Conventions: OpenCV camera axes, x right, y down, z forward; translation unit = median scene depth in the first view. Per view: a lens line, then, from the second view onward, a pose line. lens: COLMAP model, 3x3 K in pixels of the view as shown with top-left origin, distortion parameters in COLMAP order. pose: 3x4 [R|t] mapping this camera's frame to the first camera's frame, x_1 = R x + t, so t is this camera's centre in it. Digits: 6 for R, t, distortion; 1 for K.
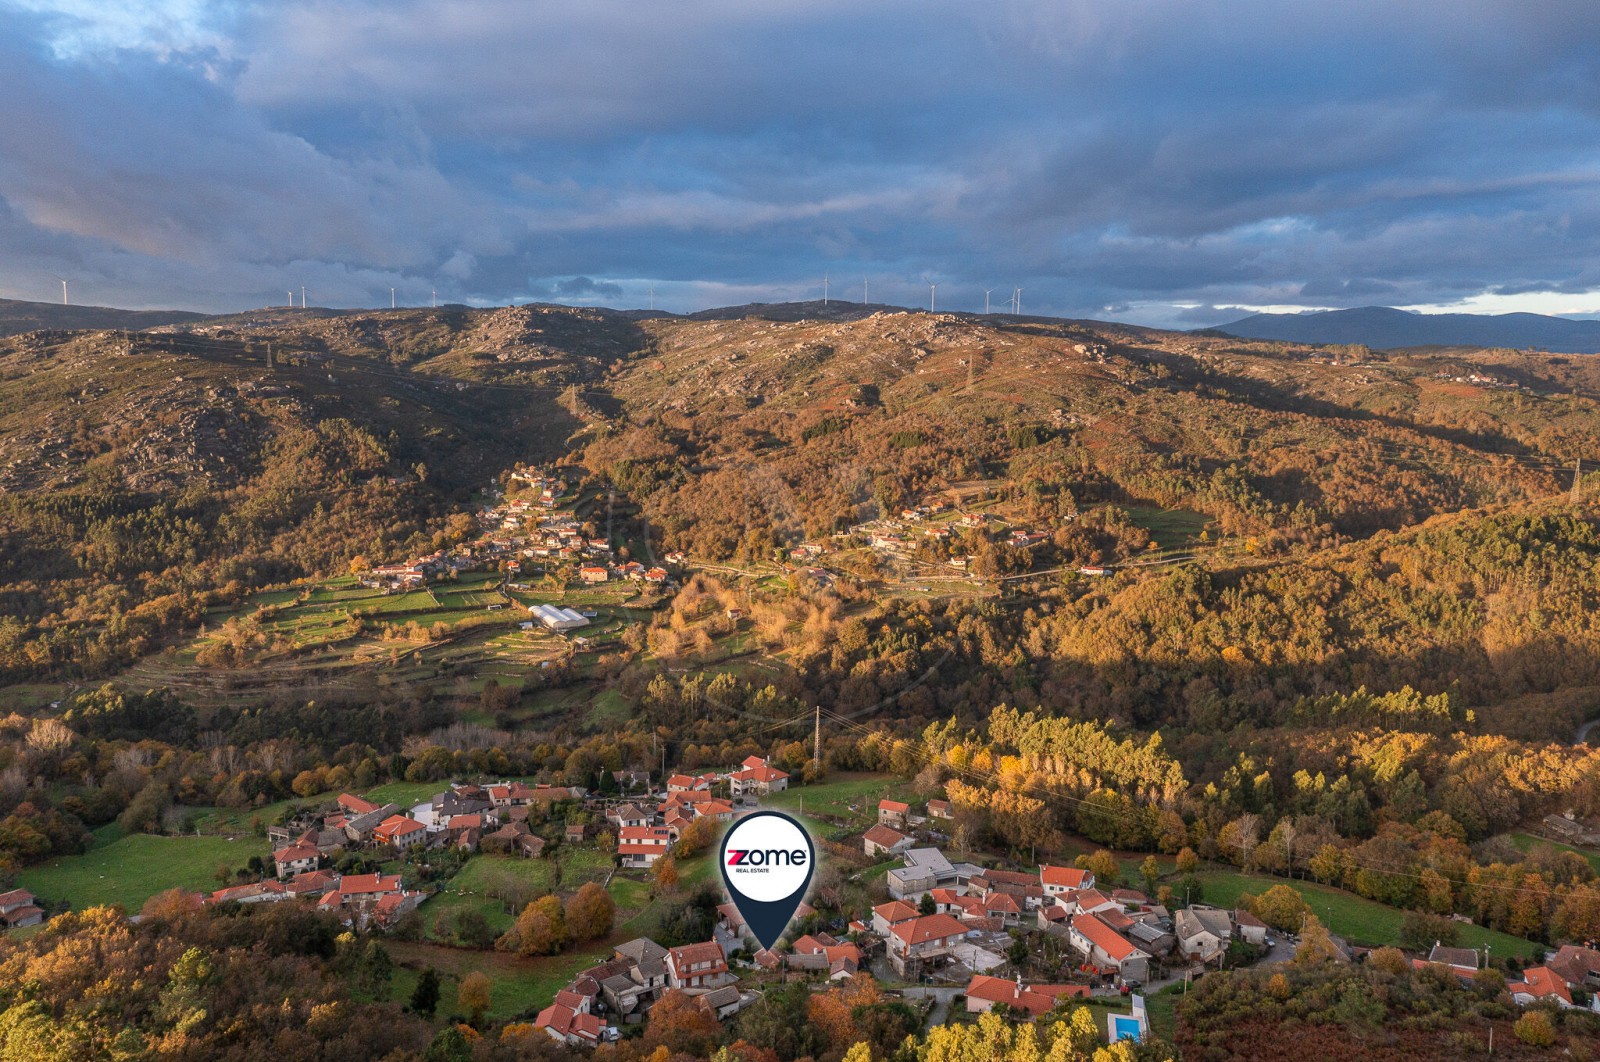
lens RADIAL K [[1257.6, 0, 803.5], [0, 1257.6, 548.5], [0, 0, 1]] dist [0.000073, 0.037831]
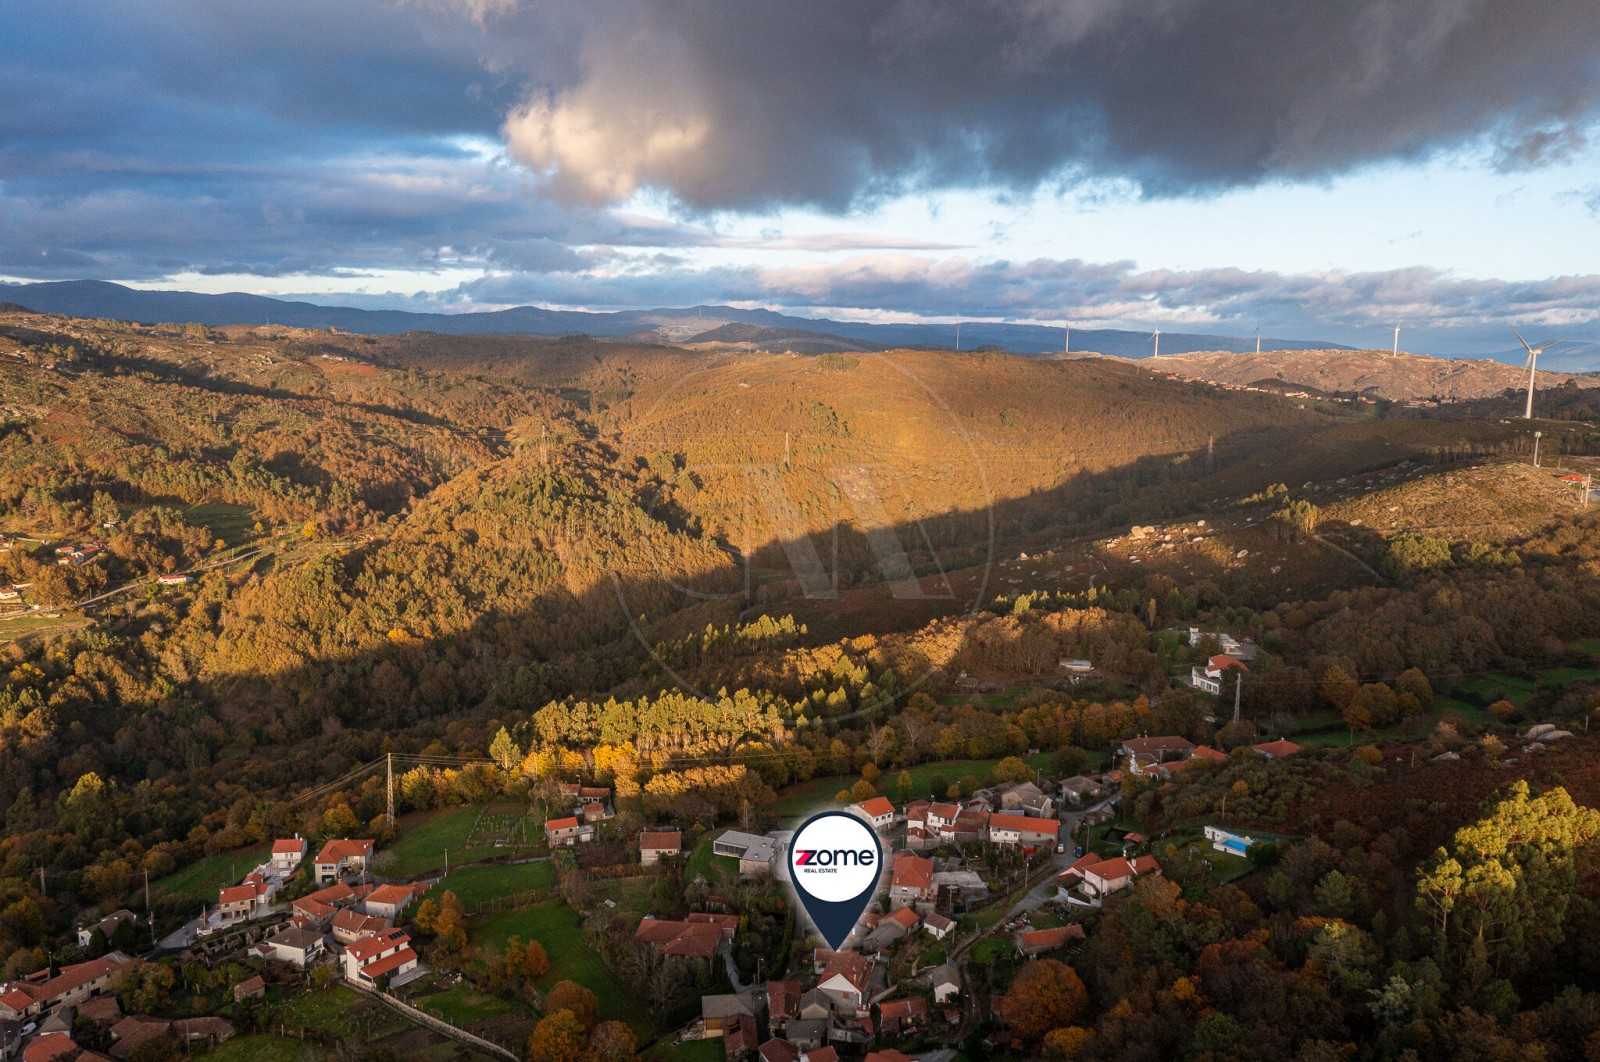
lens RADIAL K [[1257.6, 0, 798.2], [0, 1257.6, 521.1], [0, 0, 1]] dist [0.000073, 0.037831]
pose [[0.591476, -0.114725, 0.798120, -0.221106], [0.117385, 0.991533, 0.055534, -0.021439], [-0.797733, 0.060840, 0.599934, 0.108276]]
